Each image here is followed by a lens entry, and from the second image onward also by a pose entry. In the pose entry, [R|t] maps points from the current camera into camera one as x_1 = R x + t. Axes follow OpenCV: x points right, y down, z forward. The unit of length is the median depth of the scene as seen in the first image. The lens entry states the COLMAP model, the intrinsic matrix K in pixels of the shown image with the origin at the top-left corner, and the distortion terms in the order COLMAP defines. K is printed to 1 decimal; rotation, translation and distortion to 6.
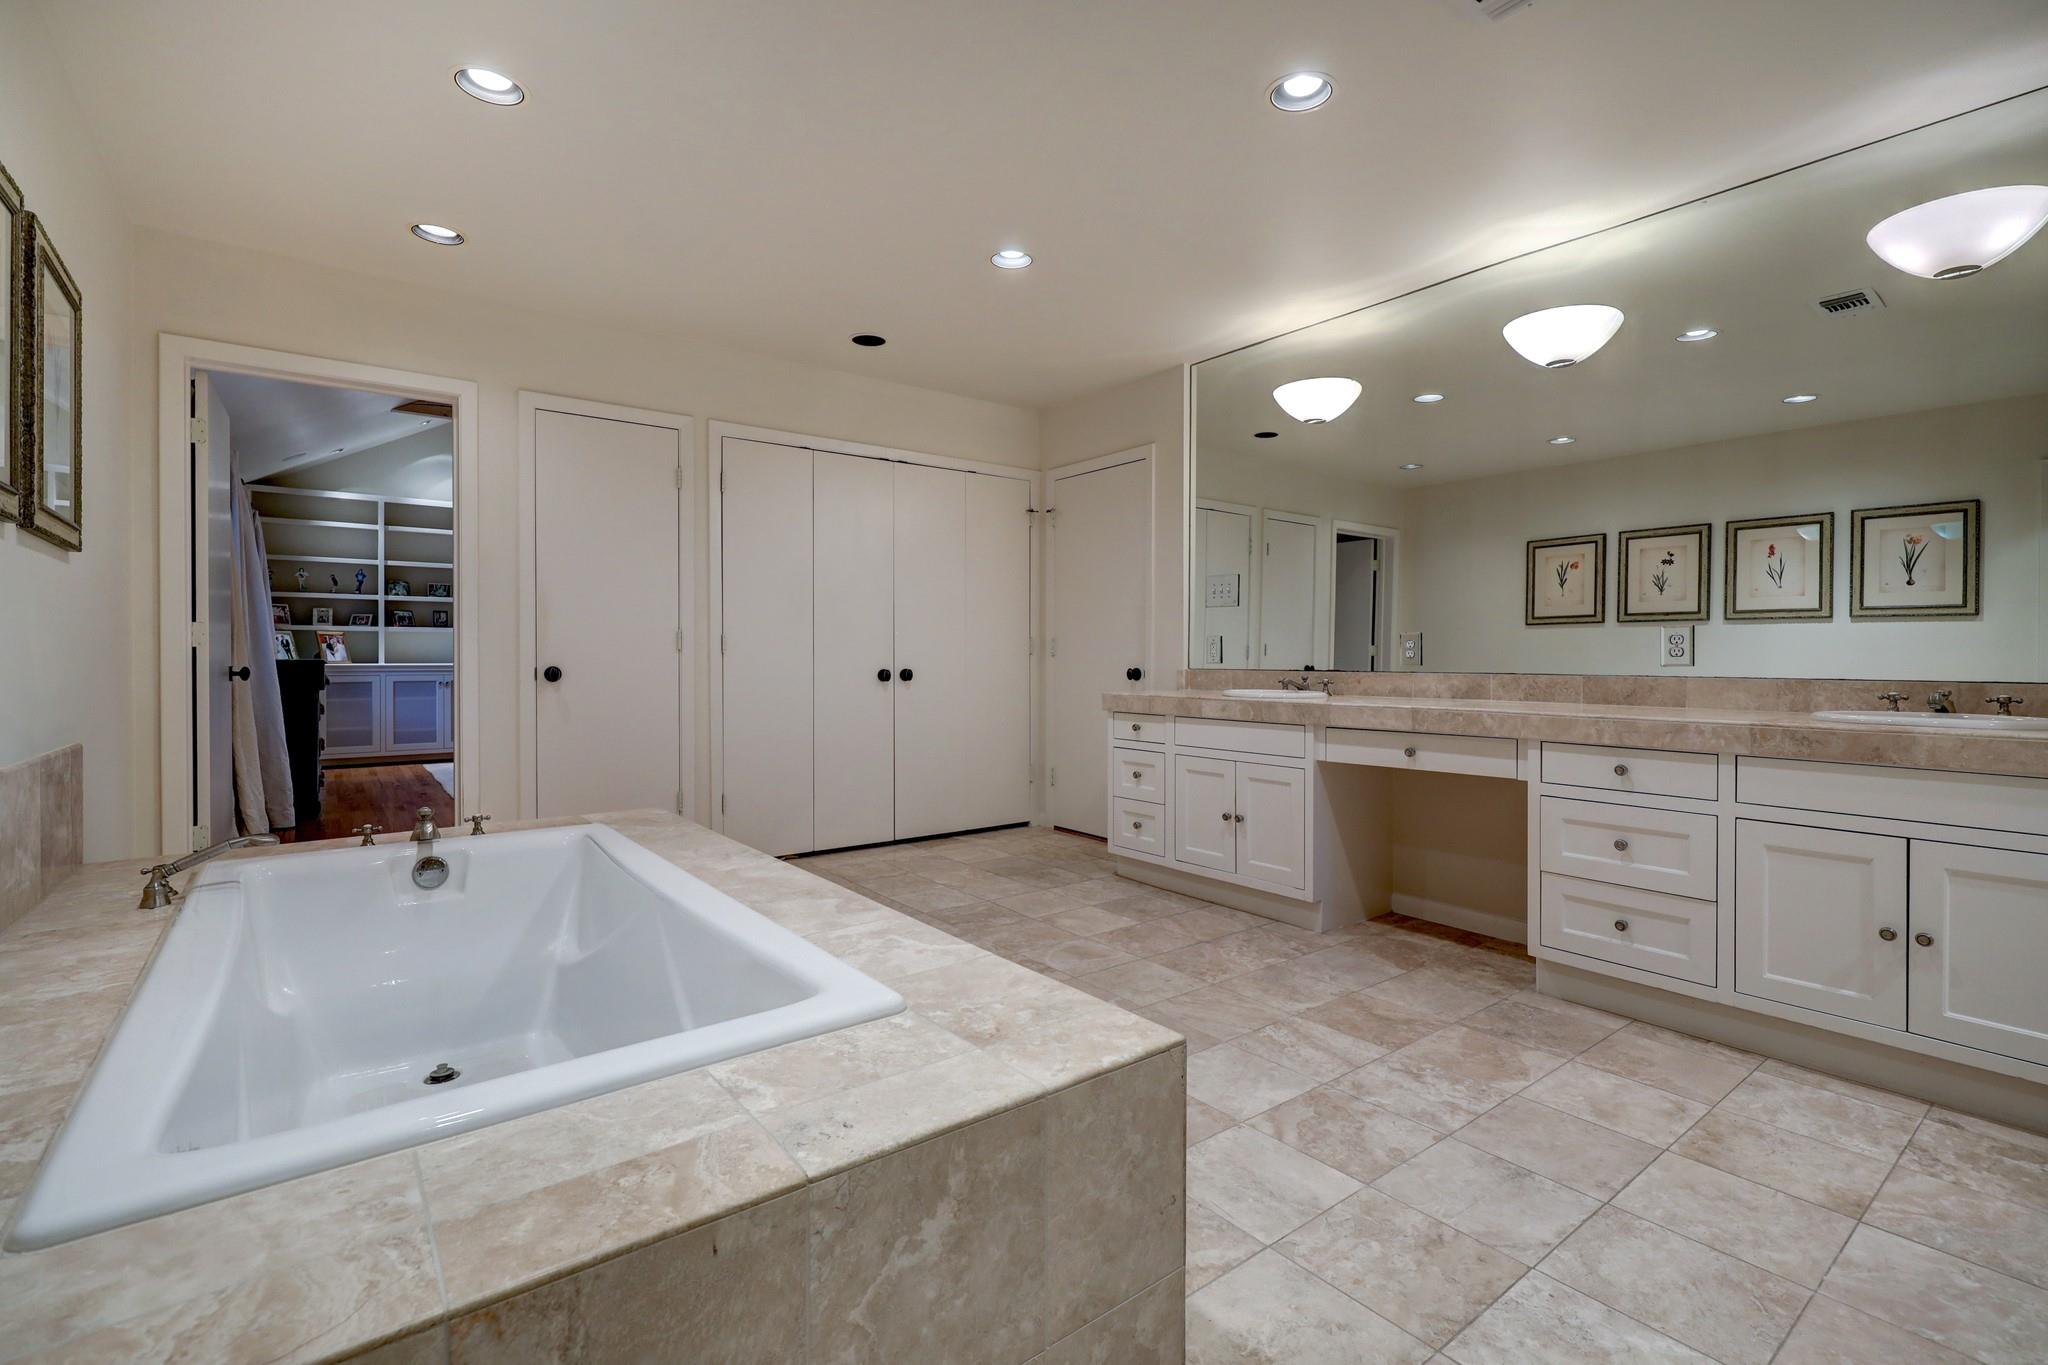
lens RADIAL K [[920.7, 0, 1030.0], [0, 920.7, 676.8], [0, 0, 1]] dist [-0.001274, 0.000324]
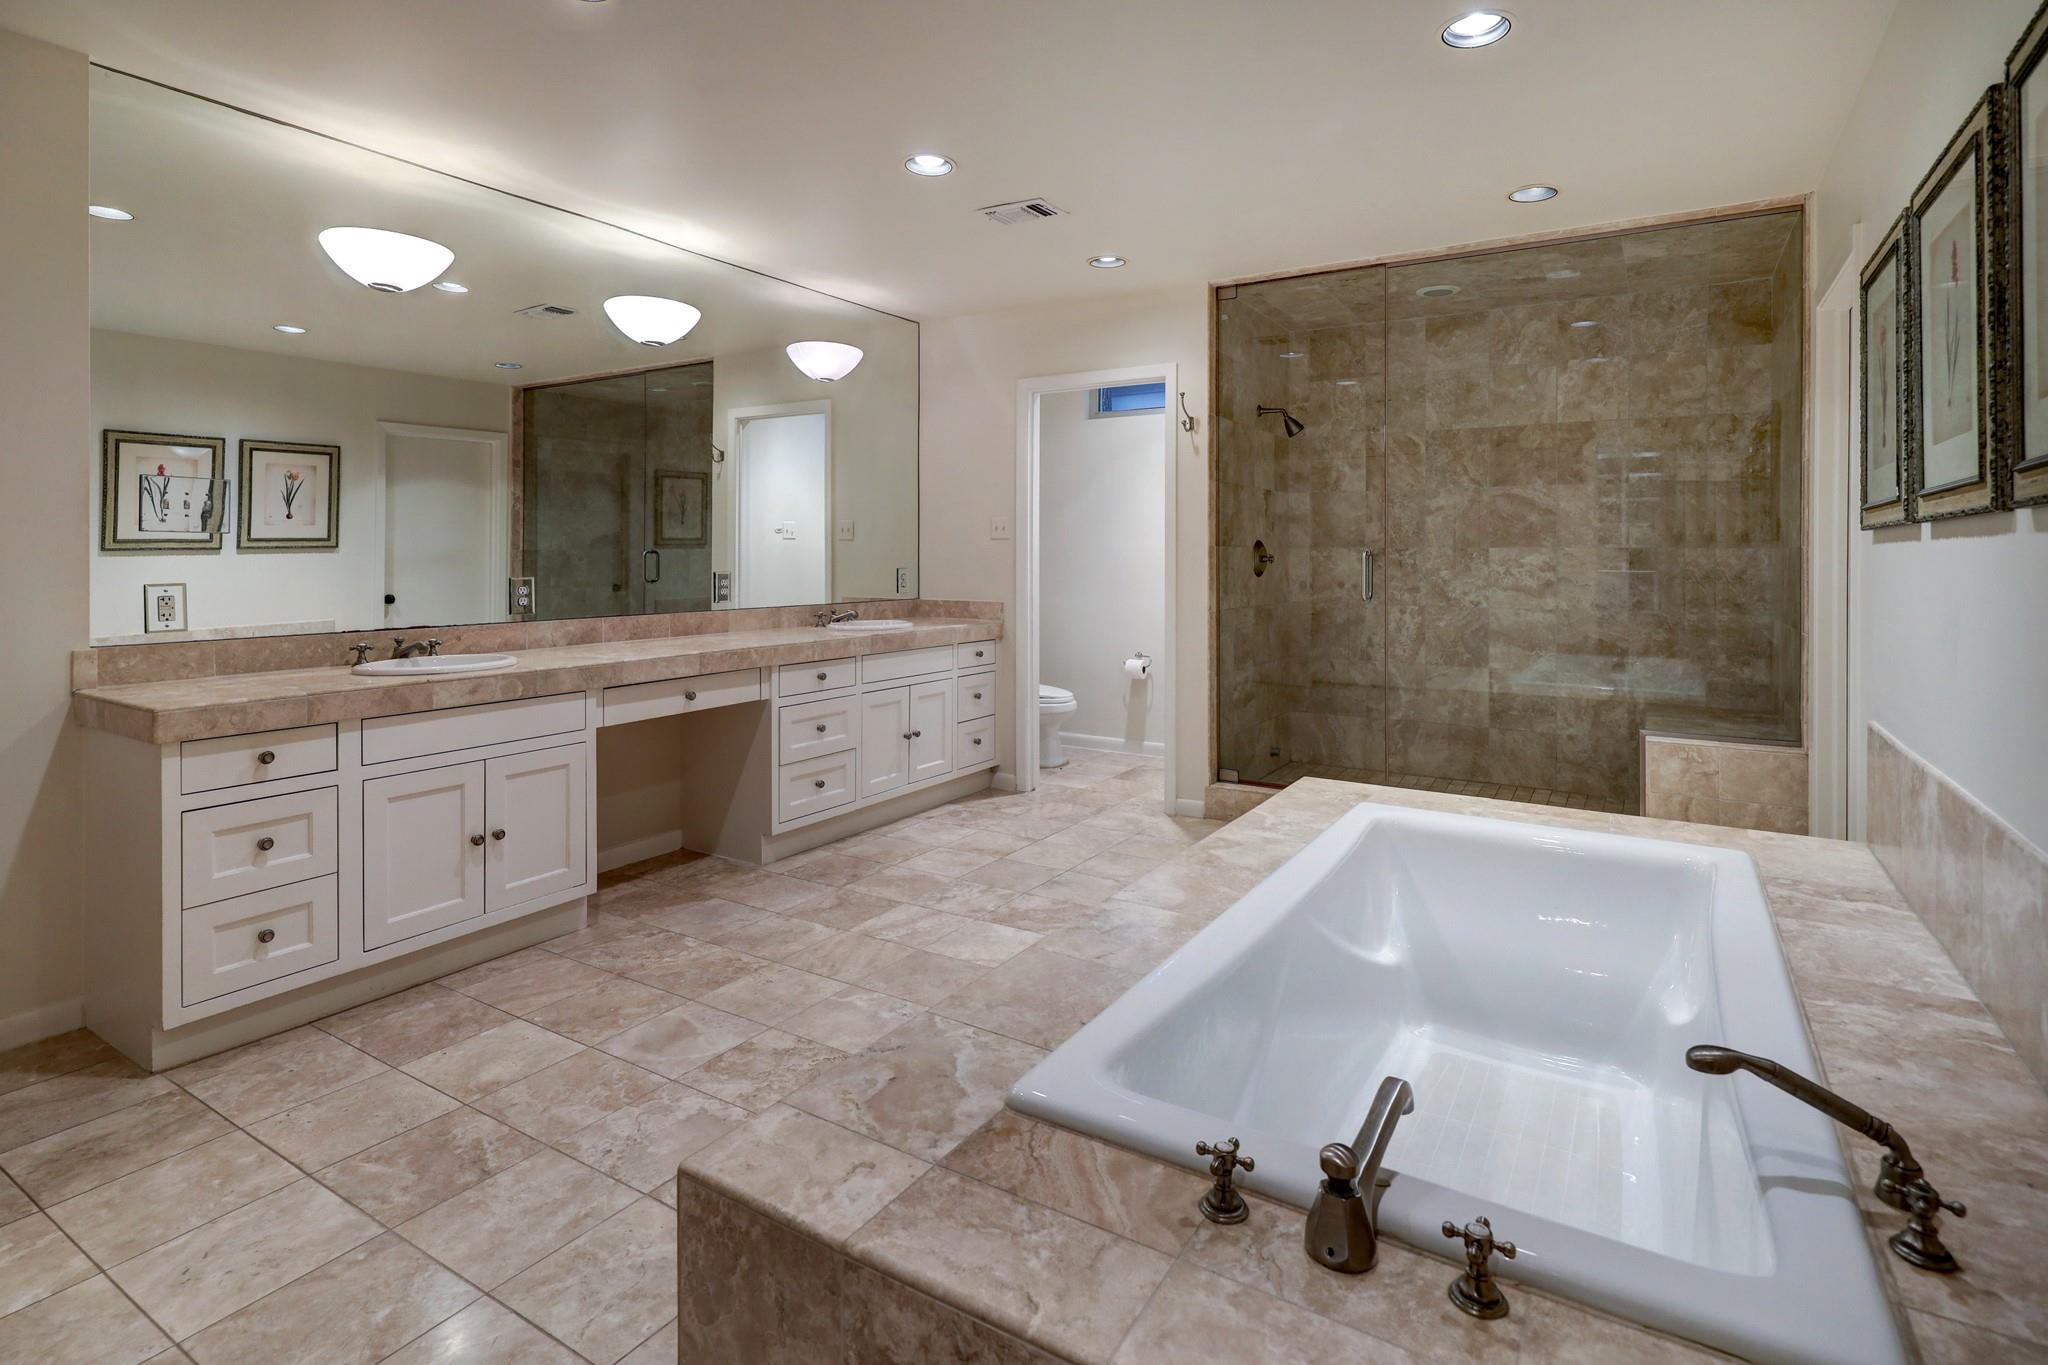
lens RADIAL K [[1010.6, 0, 1028.7], [0, 1010.6, 678.0], [0, 0, 1]] dist [-0.002257, -0.000636]
pose [[-0.341142, -0.110974, 0.933438, -0.693063], [0.026433, 0.991482, 0.127535, -0.065238], [-0.939640, 0.068181, -0.335303, 0.918848]]
